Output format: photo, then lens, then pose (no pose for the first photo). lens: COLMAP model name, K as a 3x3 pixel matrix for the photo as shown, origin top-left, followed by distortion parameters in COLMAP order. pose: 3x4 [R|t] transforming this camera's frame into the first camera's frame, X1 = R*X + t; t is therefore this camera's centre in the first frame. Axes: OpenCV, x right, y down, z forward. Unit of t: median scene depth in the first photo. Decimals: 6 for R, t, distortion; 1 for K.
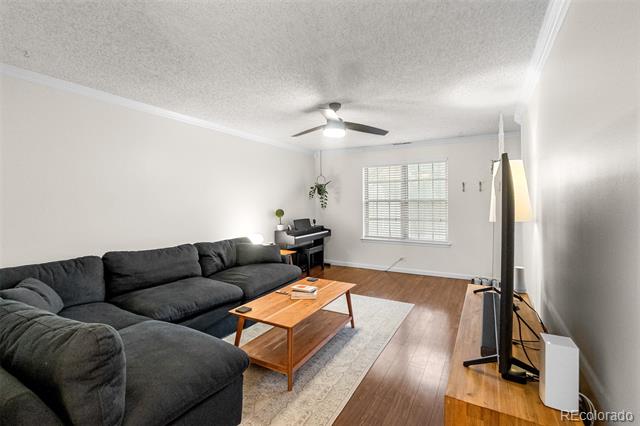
lens RADIAL K [[282.5, 0, 318.8], [0, 282.5, 201.4], [0, 0, 1]] dist [0.008705, 0.000305]
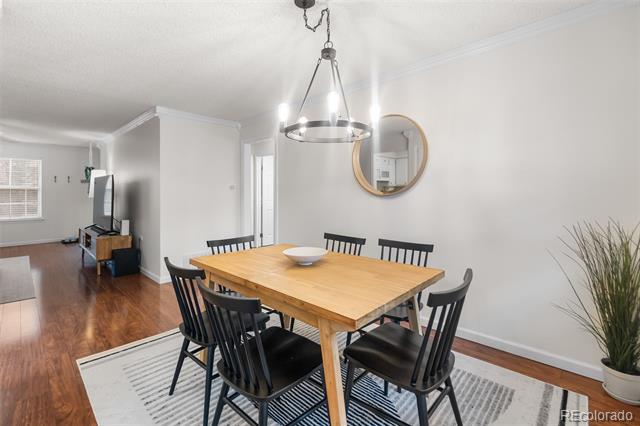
lens RADIAL K [[282.5, 0, 318.8], [0, 282.5, 201.4], [0, 0, 1]] dist [0.008705, 0.000305]
pose [[0.218733, 0.004096, 0.975776, -2.319196], [-0.007785, 0.999967, -0.002452, 0.200163], [-0.975754, -0.007060, 0.218757, -2.389341]]
